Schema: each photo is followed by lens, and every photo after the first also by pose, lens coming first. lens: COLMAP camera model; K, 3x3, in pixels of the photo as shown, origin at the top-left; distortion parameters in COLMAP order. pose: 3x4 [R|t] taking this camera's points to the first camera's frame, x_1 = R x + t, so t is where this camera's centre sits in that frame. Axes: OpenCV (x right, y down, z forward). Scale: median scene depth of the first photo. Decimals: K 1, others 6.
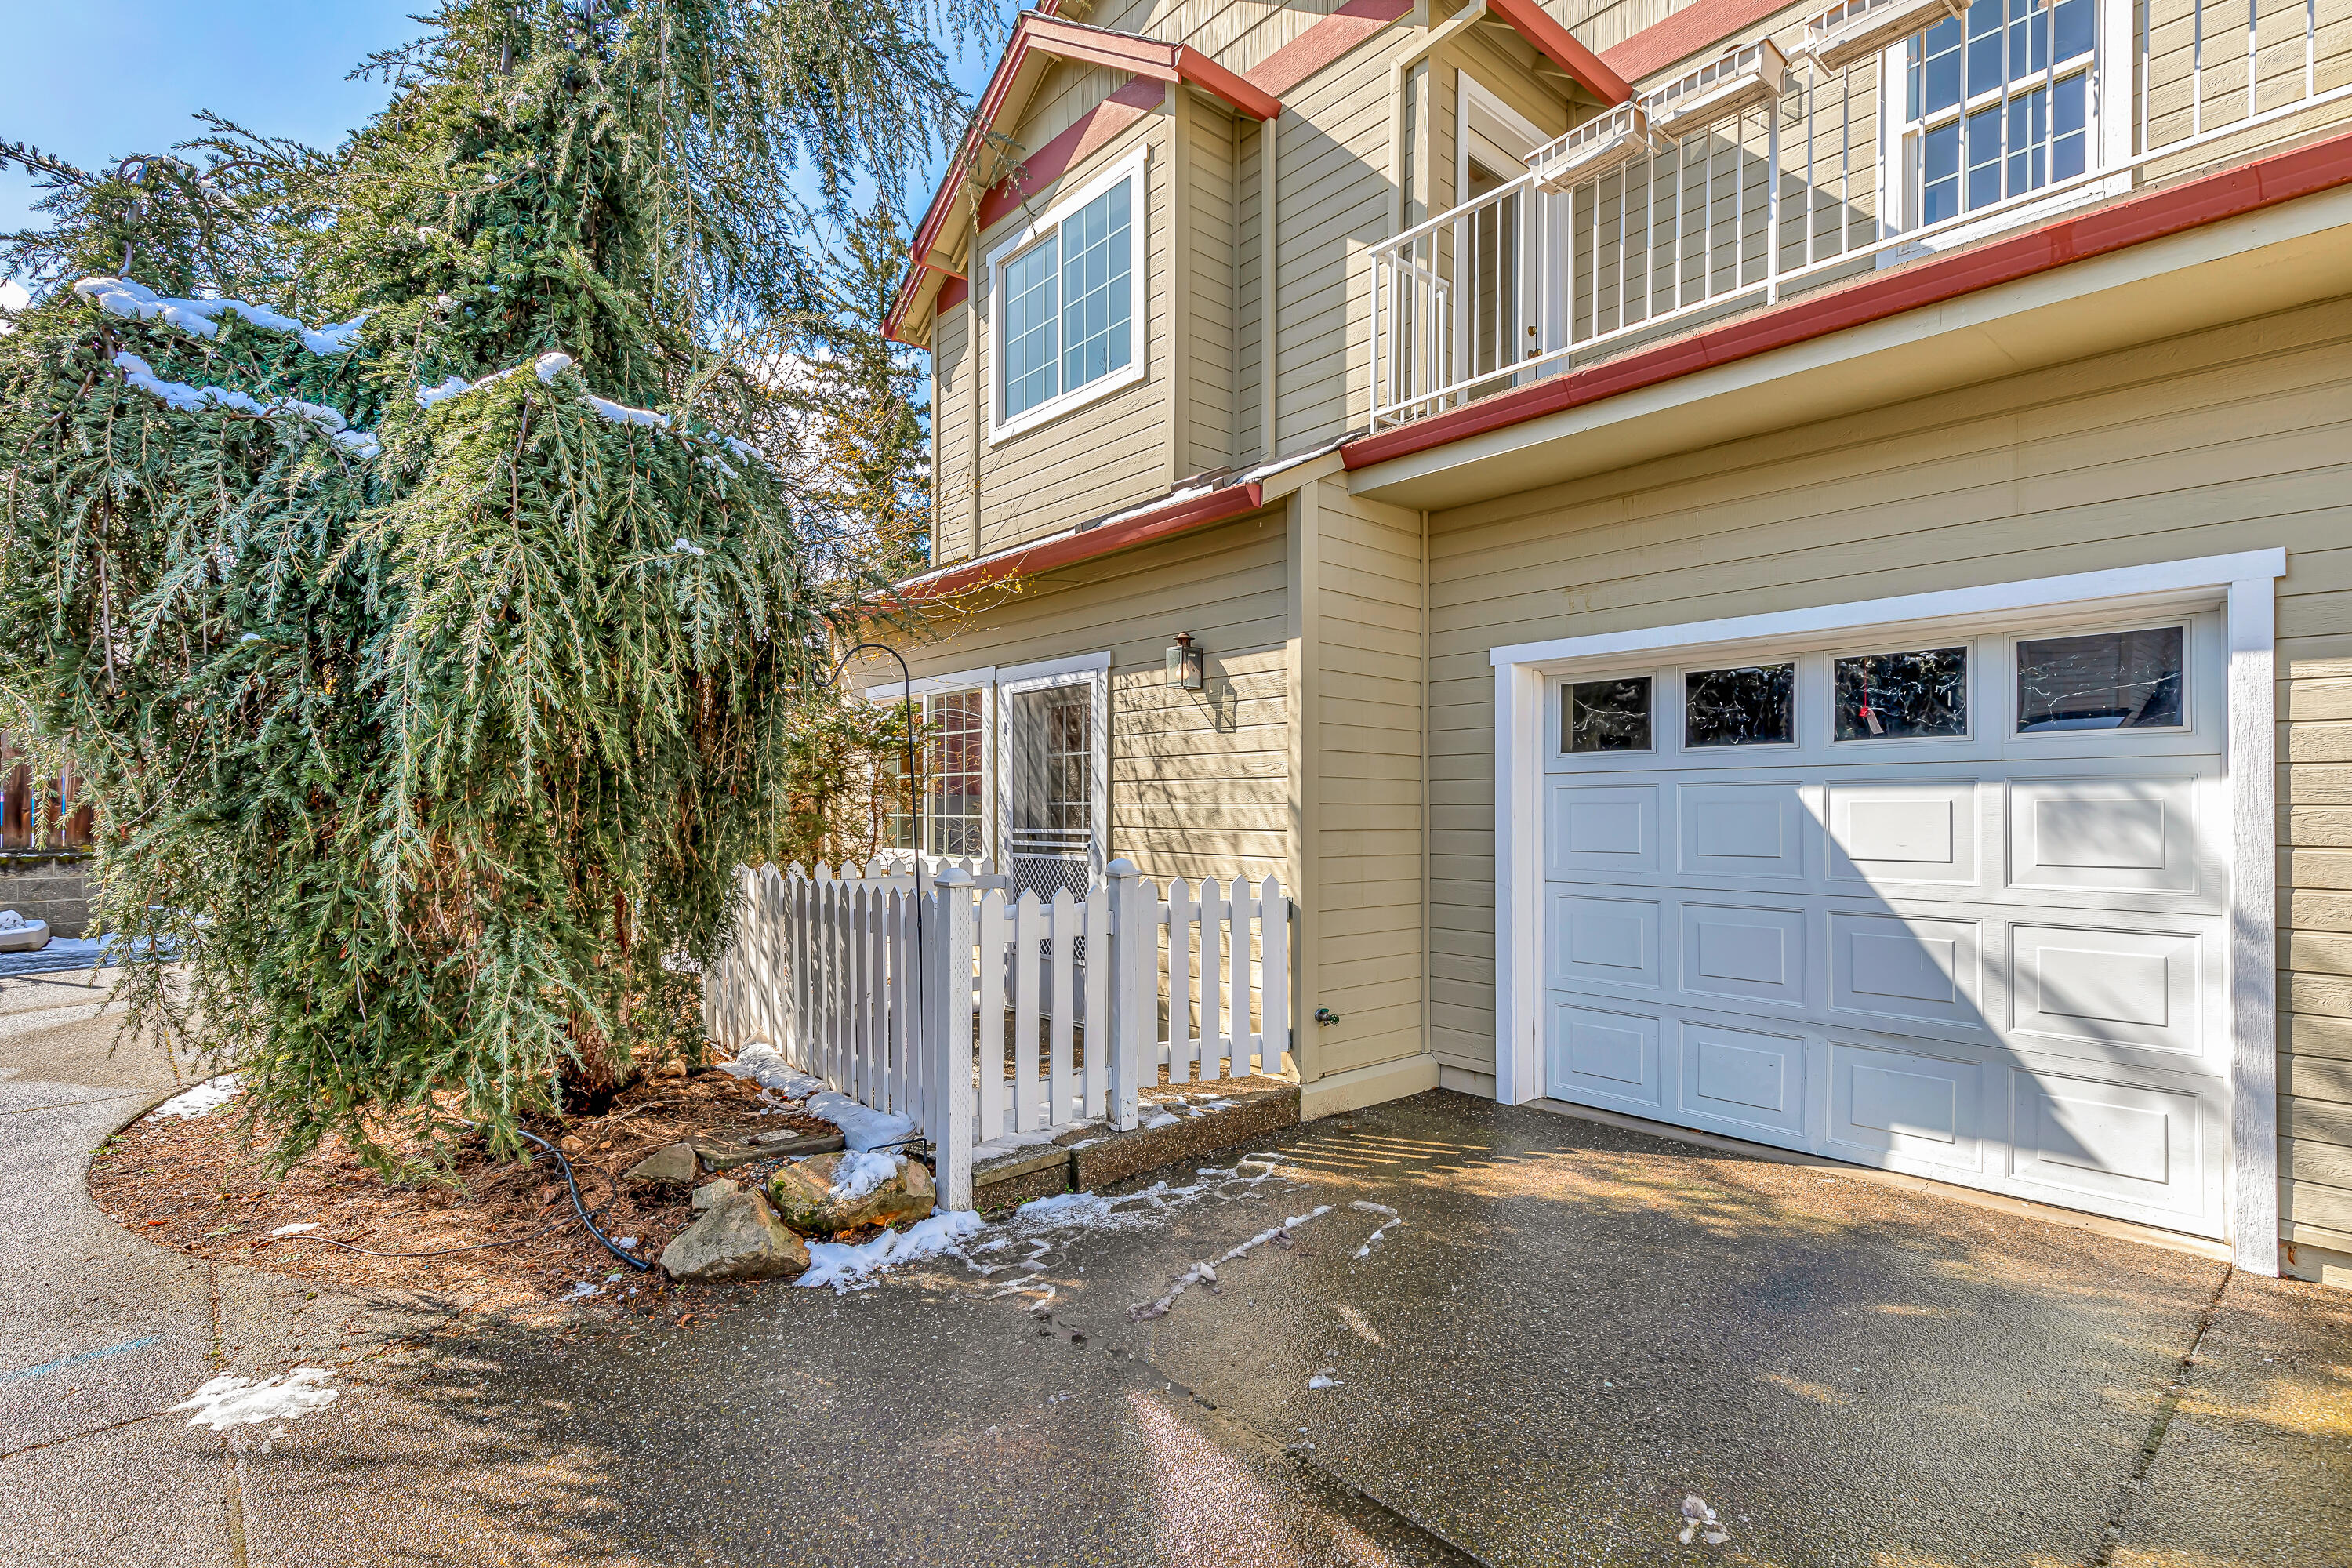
lens RADIAL K [[962.8, 0, 1174.0], [0, 962.8, 774.7], [0, 0, 1]] dist [0.003864, -0.000779]
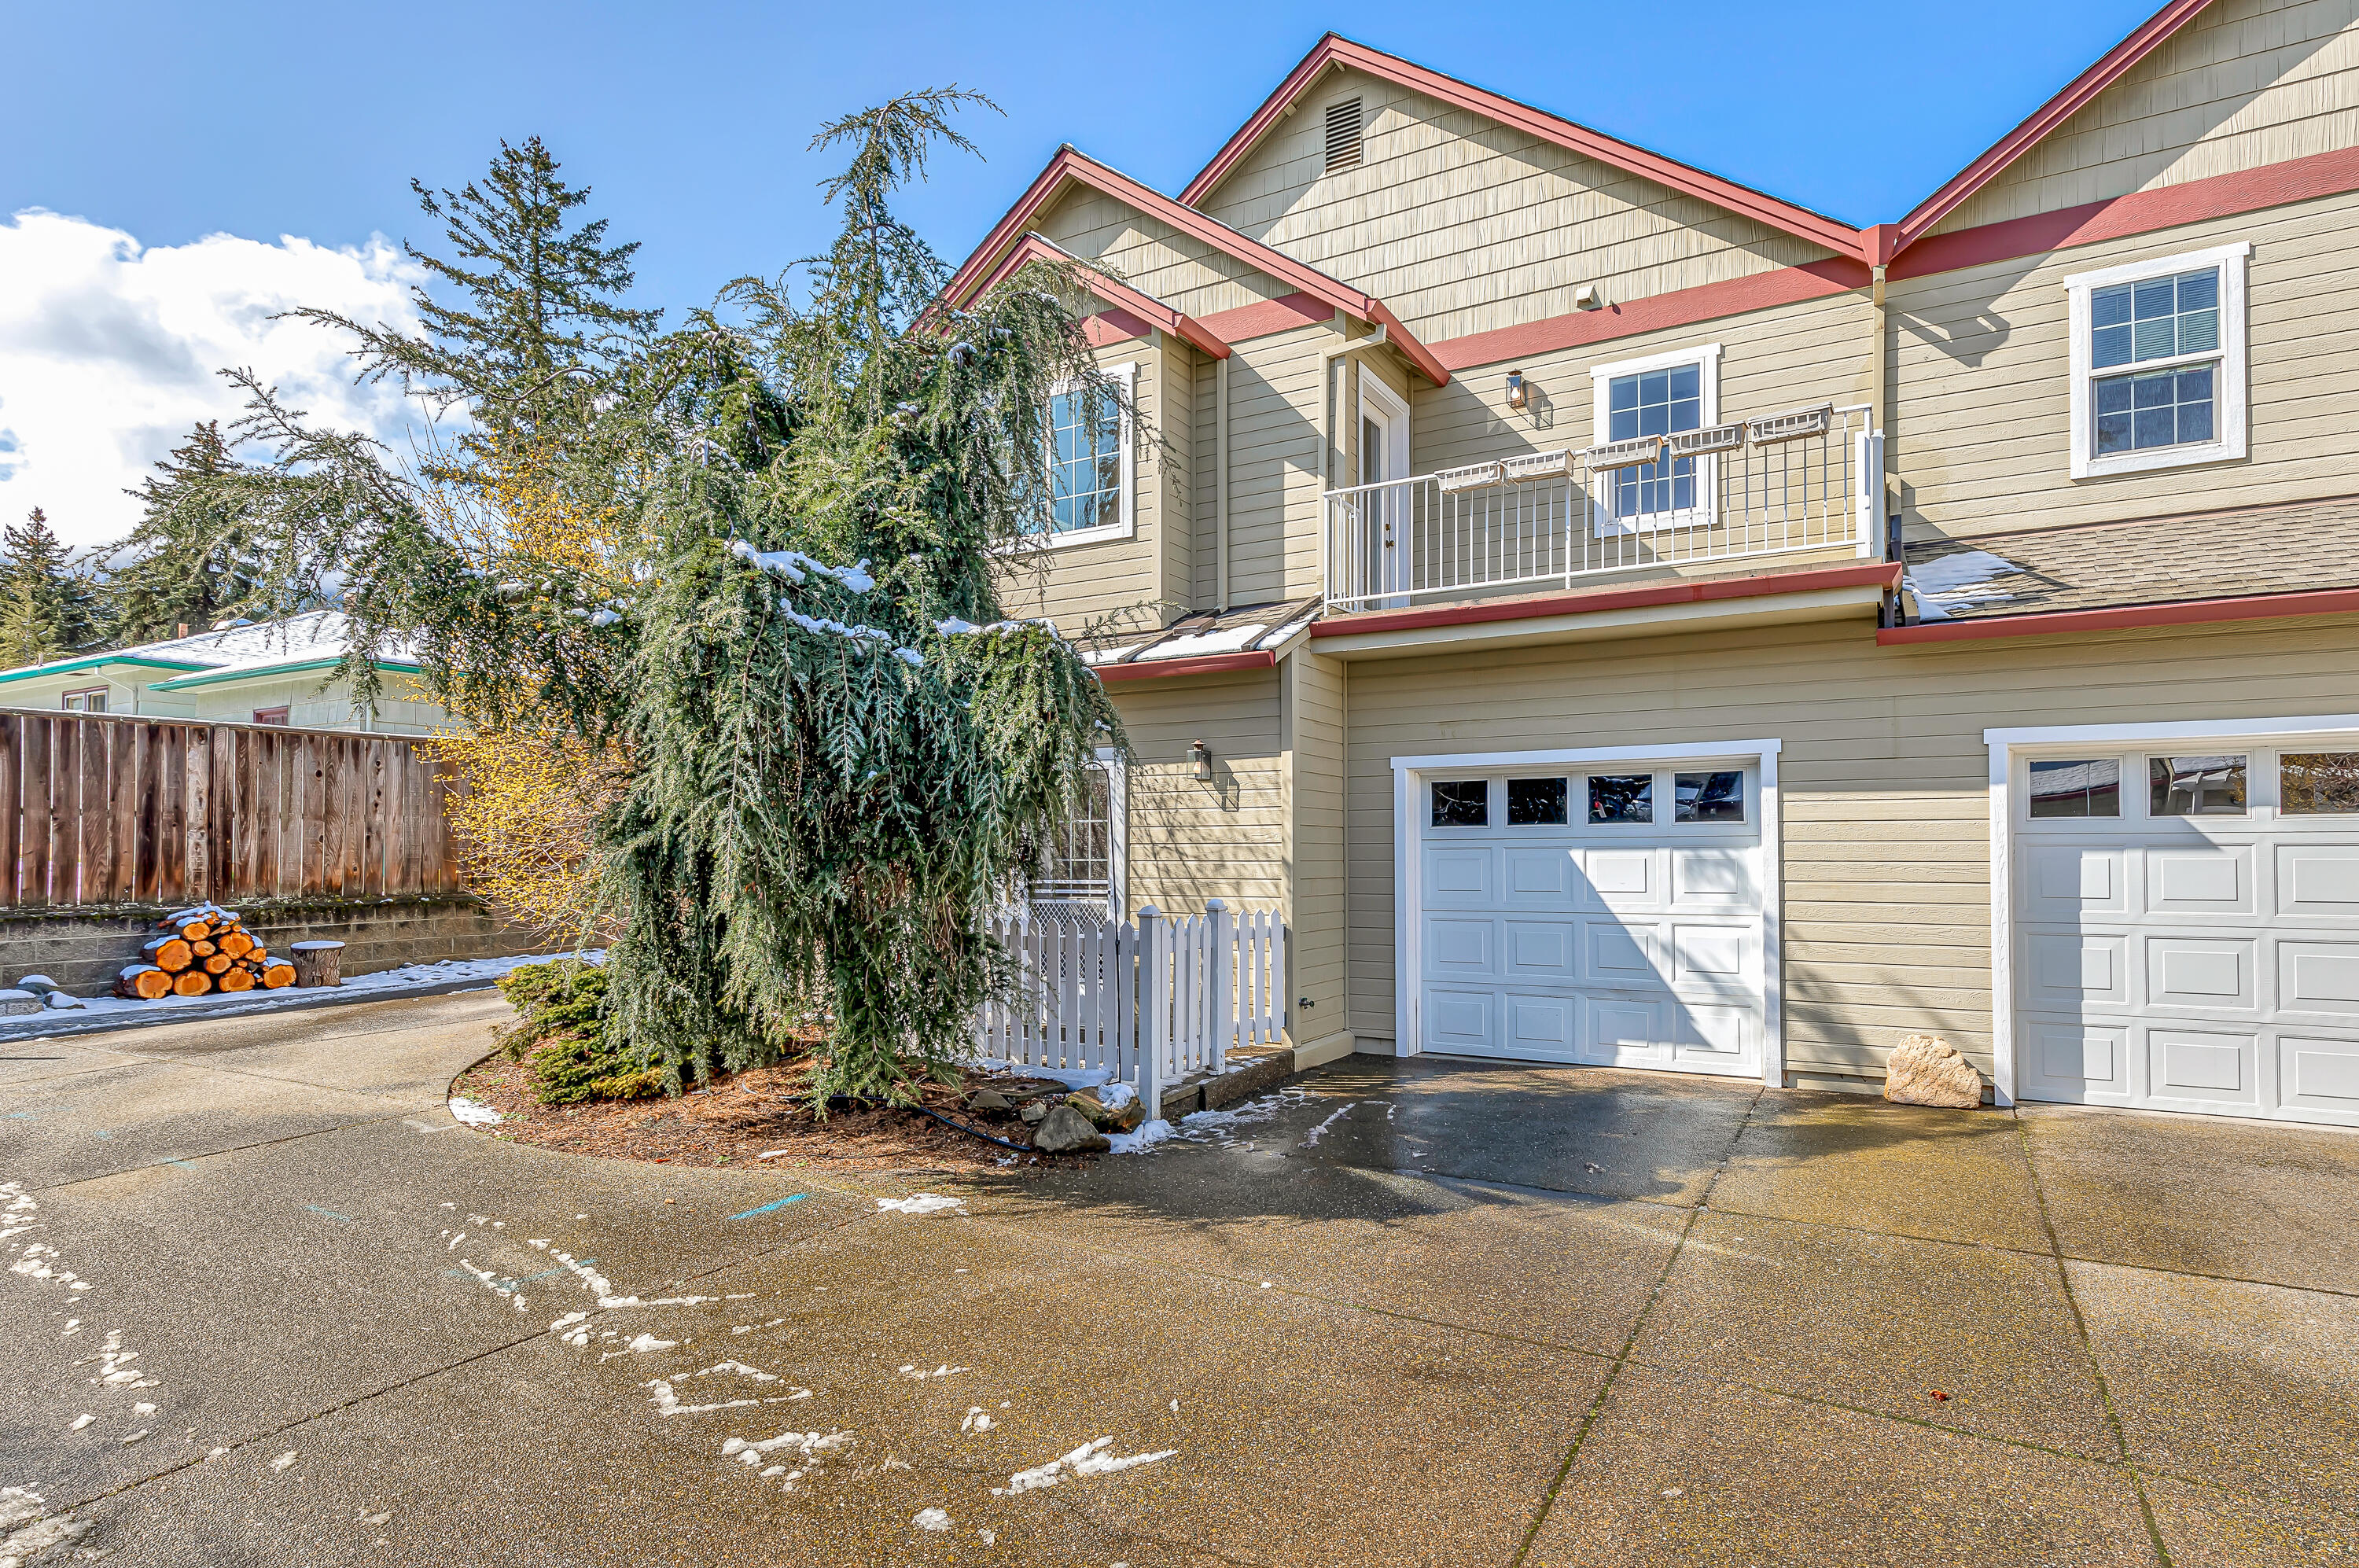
lens RADIAL K [[1084.8, 0, 1187.4], [0, 1084.8, 780.1], [0, 0, 1]] dist [0.003508, -0.000430]
pose [[0.942575, 0.018913, 0.333458, -0.603369], [-0.008276, 0.999411, -0.033289, -0.039383], [-0.333891, 0.028618, 0.942177, -0.560345]]
